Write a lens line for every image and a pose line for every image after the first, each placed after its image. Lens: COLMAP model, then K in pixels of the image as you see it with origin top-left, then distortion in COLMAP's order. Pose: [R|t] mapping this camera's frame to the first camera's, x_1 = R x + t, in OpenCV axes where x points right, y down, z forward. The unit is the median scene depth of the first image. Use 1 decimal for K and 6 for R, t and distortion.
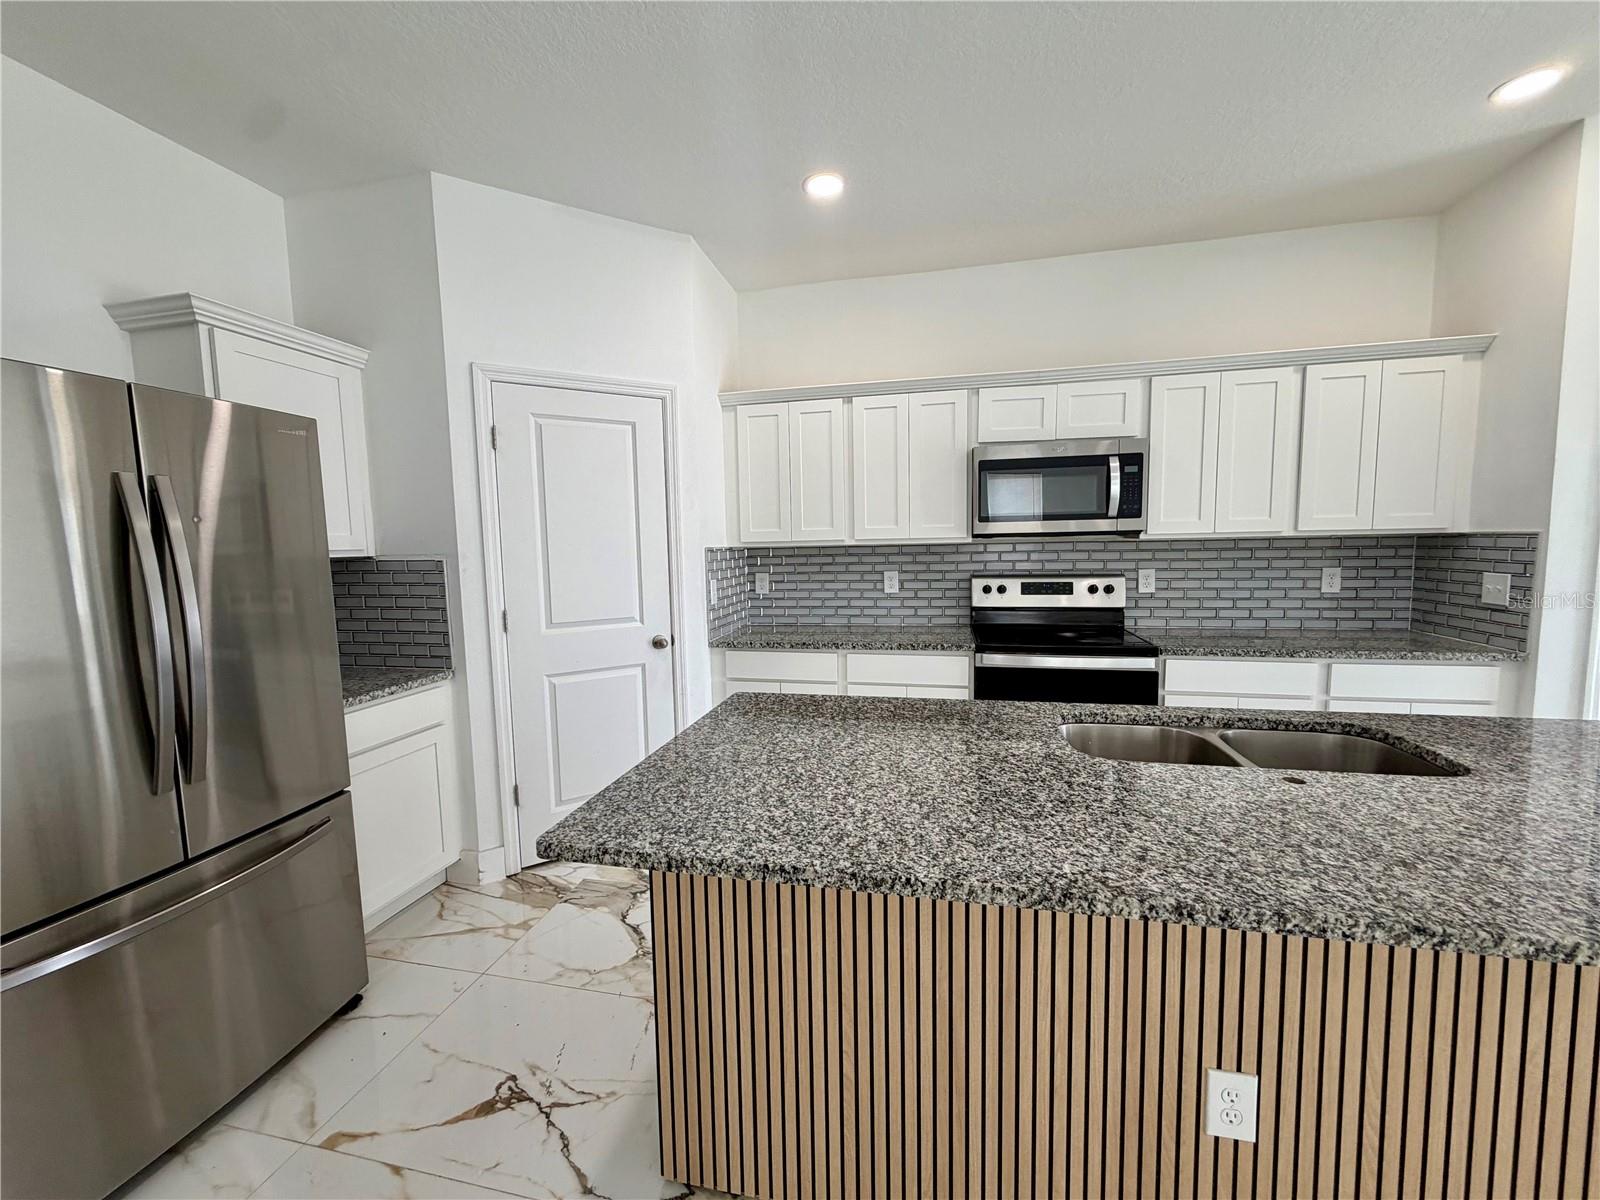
lens RADIAL K [[635.0, 0, 795.3], [0, 635.0, 597.7], [0, 0, 1]] dist [-0.002084, 0.000226]
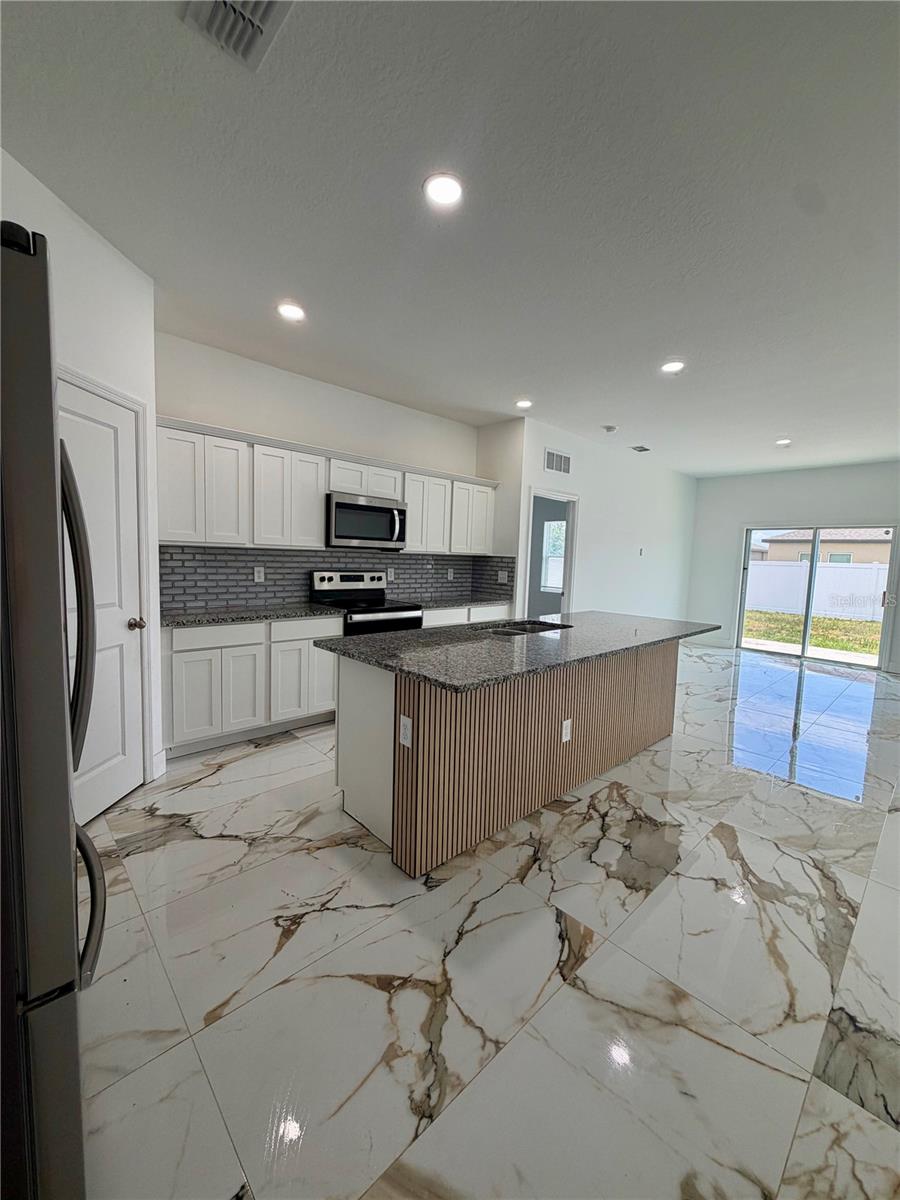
lens RADIAL K [[476.3, 0, 452.2], [0, 476.3, 598.4], [0, 0, 1]] dist [-0.002084, 0.000226]
pose [[0.550548, -0.035398, 0.834052, -0.596941], [0.027693, 0.999325, 0.024133, 0.017979], [-0.834344, 0.009812, 0.551157, 0.047704]]
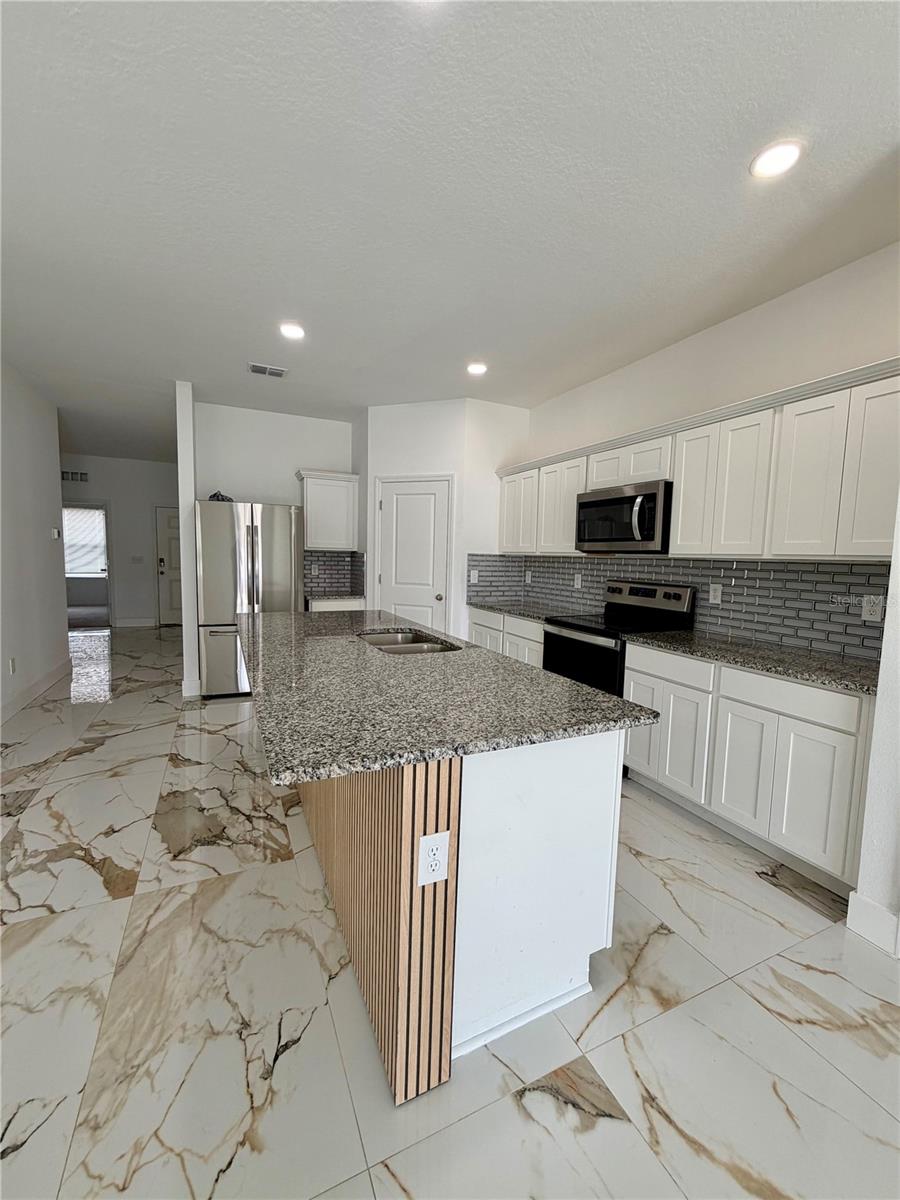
lens RADIAL K [[489.7, 0, 451.7], [0, 489.7, 602.9], [0, 0, 1]] dist [-0.001034, -0.000010]
pose [[0.617814, 0.112587, -0.778222, 1.043768], [-0.107429, 0.992502, 0.058302, -0.010329], [0.778951, 0.047584, 0.625277, 0.027186]]
